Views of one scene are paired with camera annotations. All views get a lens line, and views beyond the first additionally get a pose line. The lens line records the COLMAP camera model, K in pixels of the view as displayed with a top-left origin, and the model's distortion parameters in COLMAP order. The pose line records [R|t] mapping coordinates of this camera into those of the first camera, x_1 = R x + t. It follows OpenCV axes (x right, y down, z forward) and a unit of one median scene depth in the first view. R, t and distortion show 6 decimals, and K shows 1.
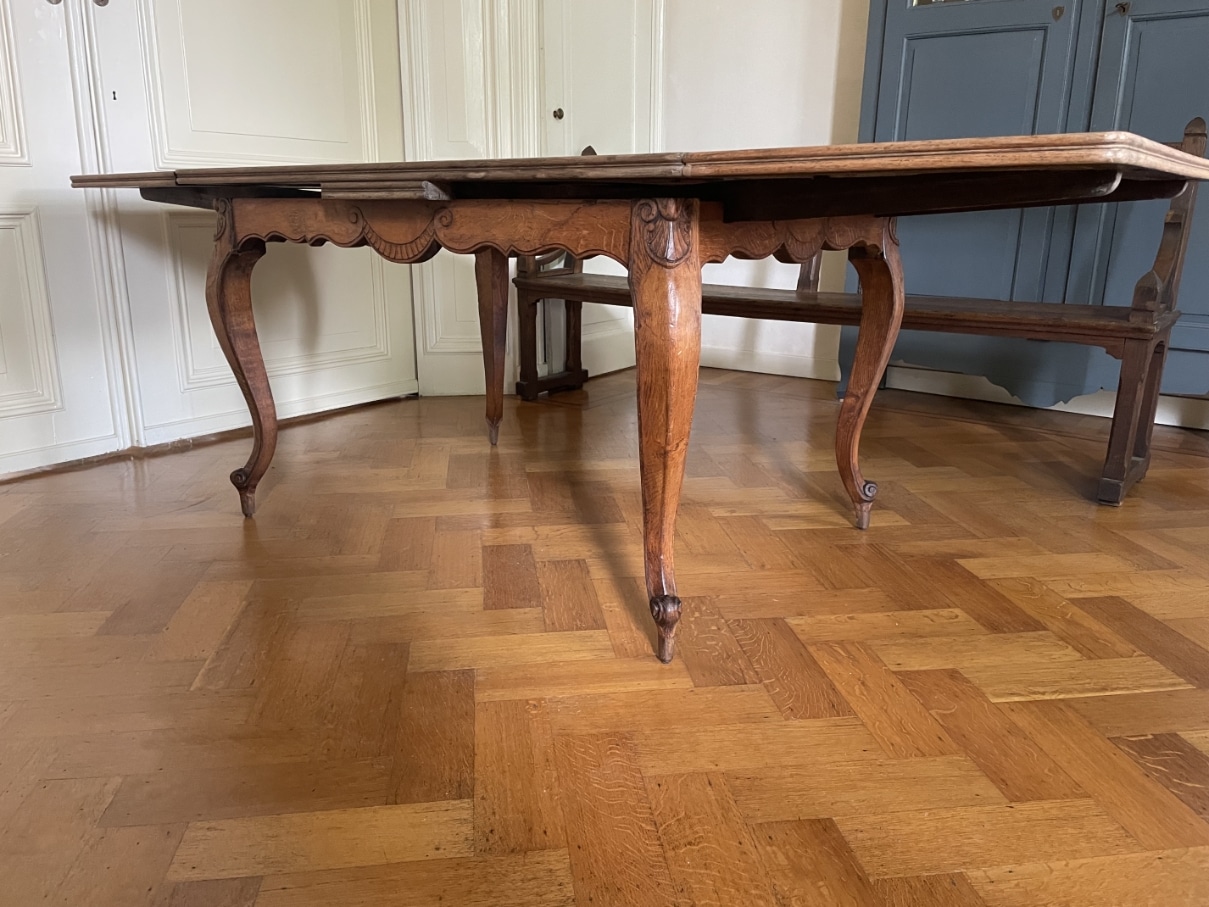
lens RADIAL K [[931.6, 0, 606.7], [0, 931.6, 446.8], [0, 0, 1]] dist [0.087971, -0.131831]
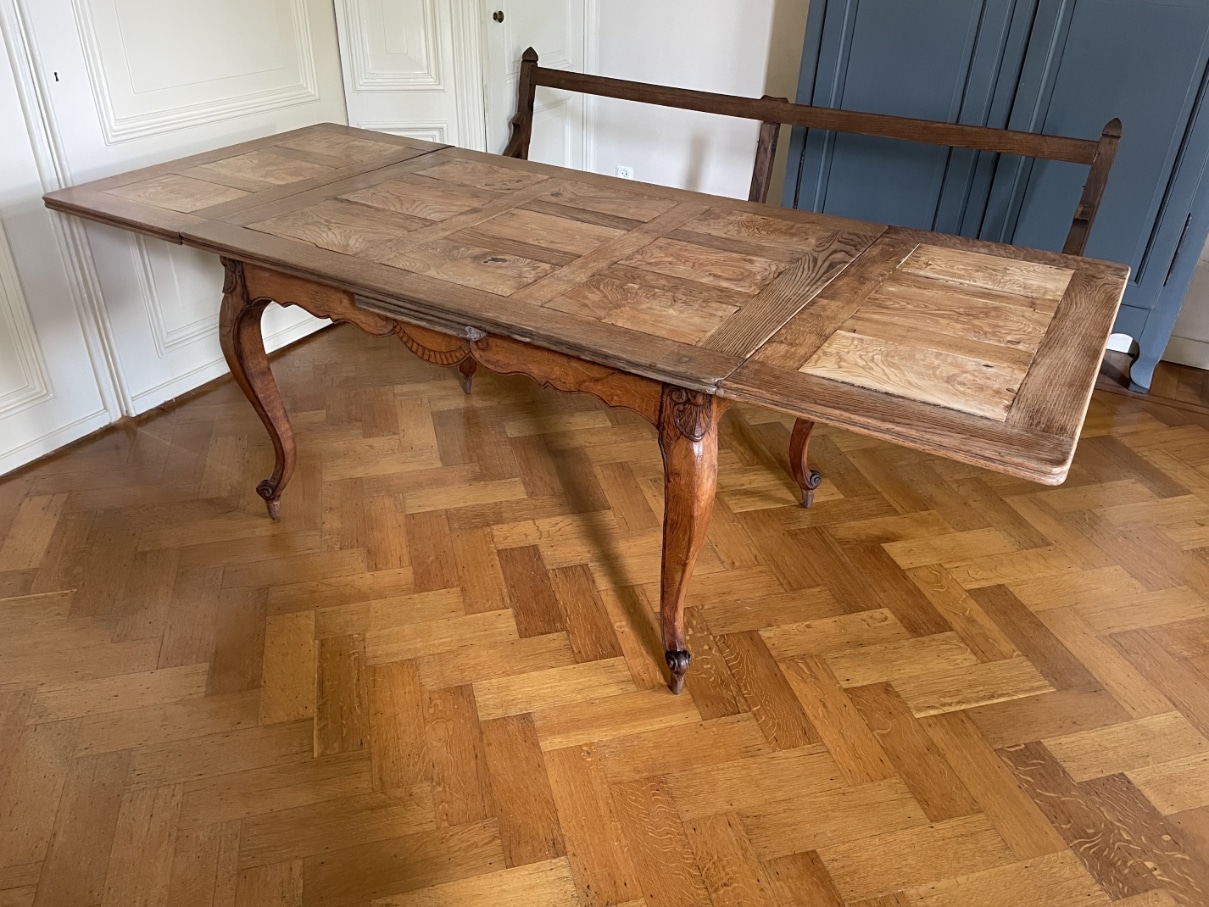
lens RADIAL K [[931.6, 0, 609.3], [0, 931.6, 450.9], [0, 0, 1]] dist [0.087971, -0.131831]
pose [[0.991820, -0.047137, 0.118619, -0.169743], [0.010660, 0.956656, 0.291027, -0.477201], [-0.127195, -0.287382, 0.949333, -0.130710]]
